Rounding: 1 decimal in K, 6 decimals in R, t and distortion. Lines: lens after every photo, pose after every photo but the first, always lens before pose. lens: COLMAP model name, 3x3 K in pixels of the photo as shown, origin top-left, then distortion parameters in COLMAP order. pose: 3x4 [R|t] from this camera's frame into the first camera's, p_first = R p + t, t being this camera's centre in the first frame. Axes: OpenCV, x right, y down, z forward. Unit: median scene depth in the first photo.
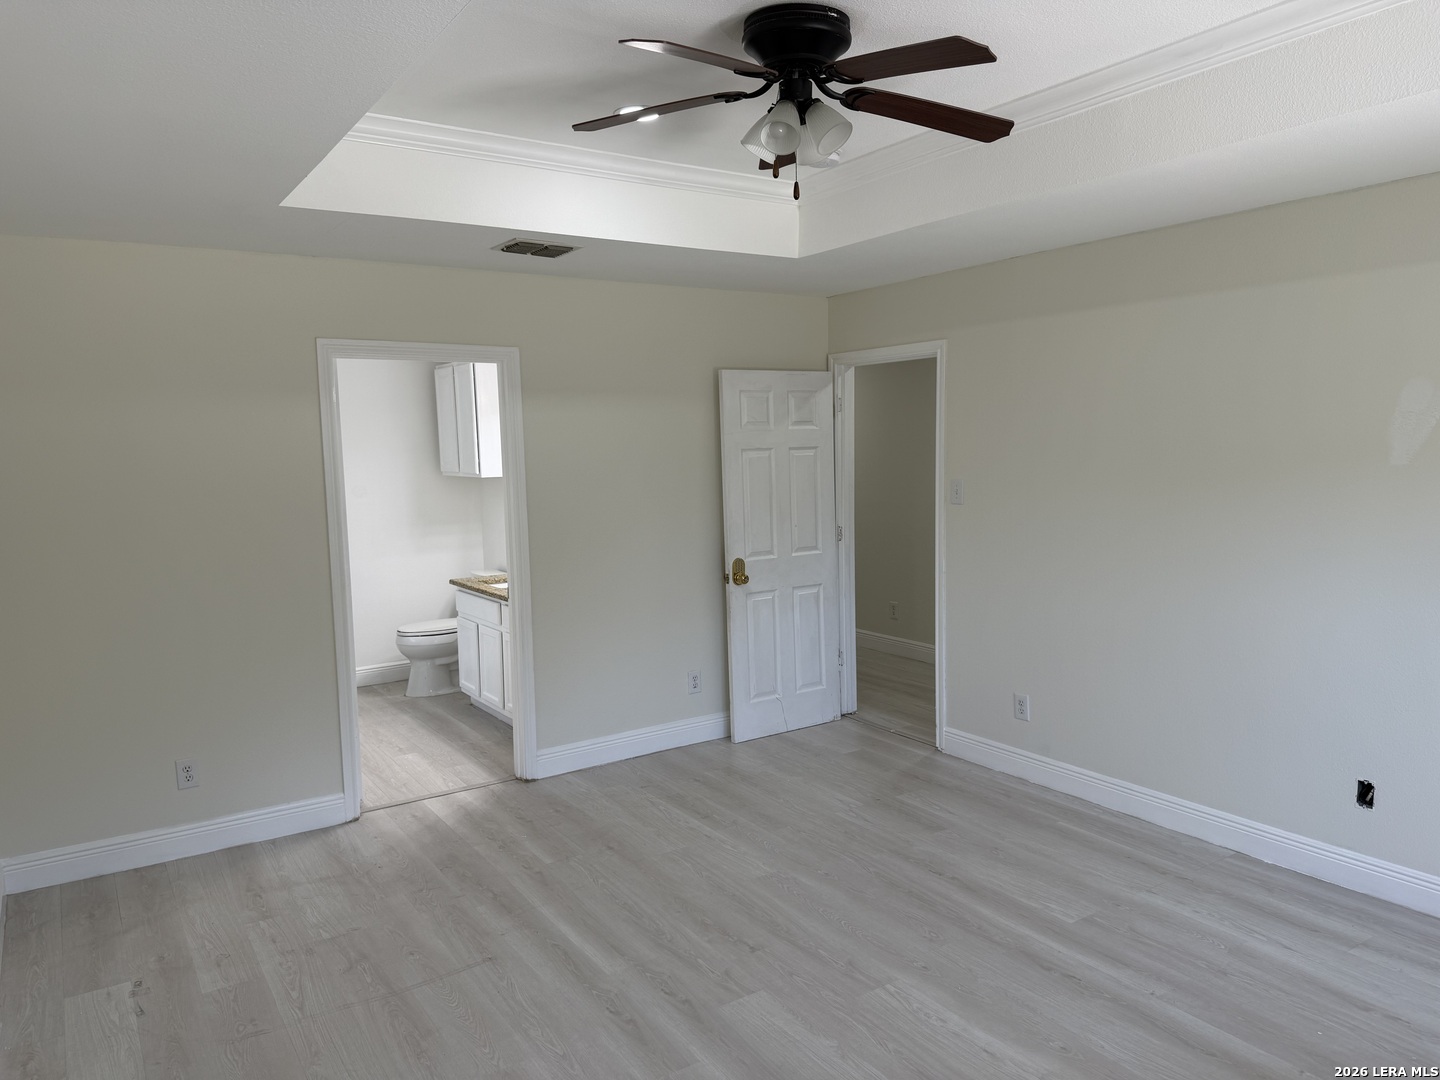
lens RADIAL K [[1001.0, 0, 721.2], [0, 1001.0, 553.2], [0, 0, 1]] dist [0.174449, -0.342366]
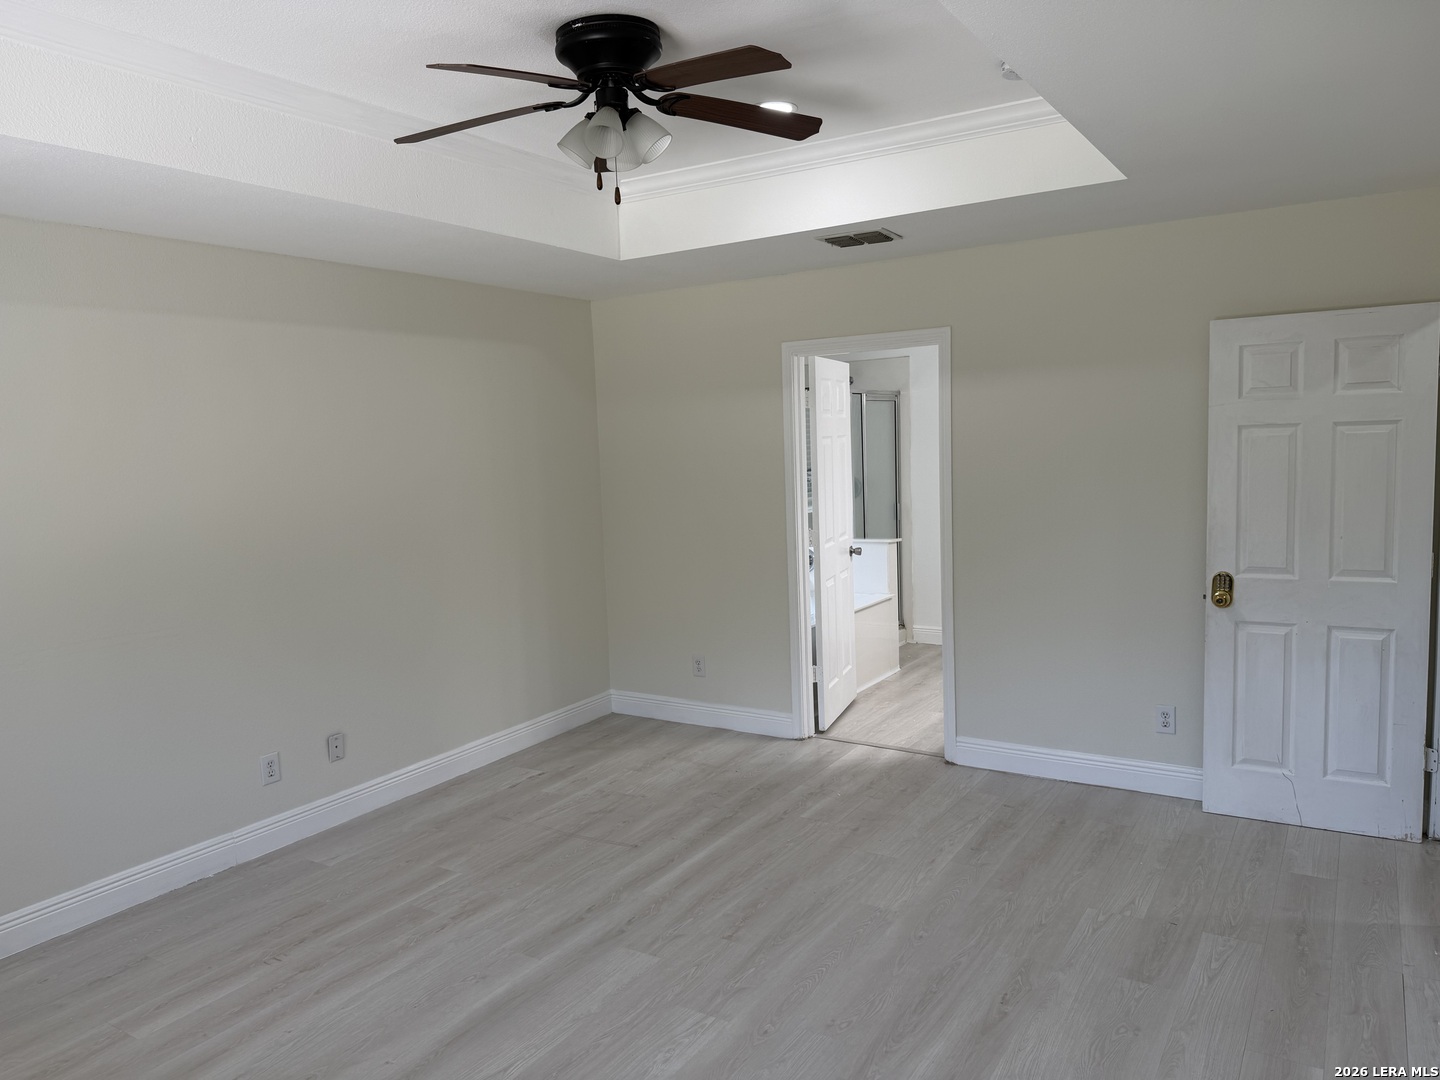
lens RADIAL K [[1017.5, 0, 719.2], [0, 1017.5, 557.1], [0, 0, 1]] dist [0.067090, -0.136966]
pose [[0.399171, 0.119718, -0.909027, 0.650246], [-0.071160, 0.992494, 0.099463, -0.064019], [0.914111, 0.024984, 0.404694, 0.404174]]
